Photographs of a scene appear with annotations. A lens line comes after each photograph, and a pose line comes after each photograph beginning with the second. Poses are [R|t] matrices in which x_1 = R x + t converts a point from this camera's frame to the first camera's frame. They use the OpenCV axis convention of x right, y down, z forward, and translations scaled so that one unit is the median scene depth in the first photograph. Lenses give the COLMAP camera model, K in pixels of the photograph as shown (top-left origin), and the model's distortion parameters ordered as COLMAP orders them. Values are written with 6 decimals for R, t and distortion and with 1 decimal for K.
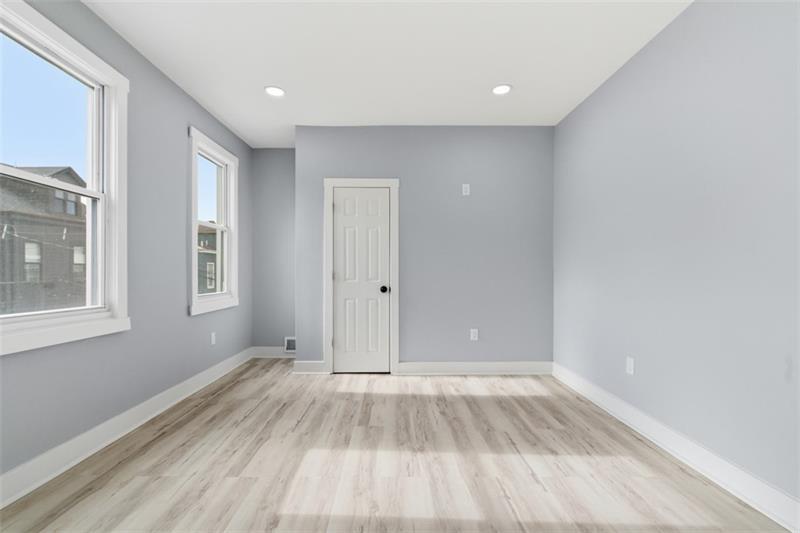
lens RADIAL K [[367.1, 0, 400.2], [0, 367.1, 273.4], [0, 0, 1]] dist [0.001847, -0.000197]
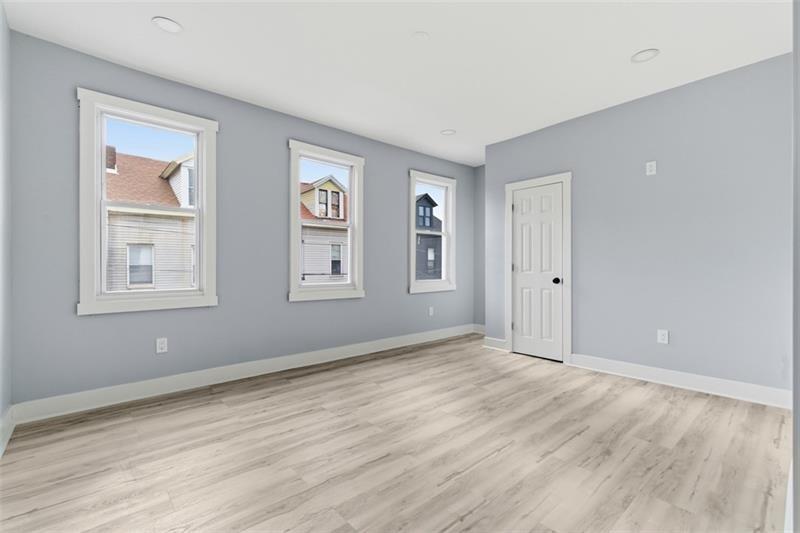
lens RADIAL K [[367.1, 0, 405.2], [0, 367.1, 265.2], [0, 0, 1]] dist [0.001847, -0.000197]
pose [[0.649530, -0.005599, -0.760315, 0.476647], [0.001662, 0.999981, -0.005944, 0.005489], [0.760334, 0.002597, 0.649527, -0.005566]]
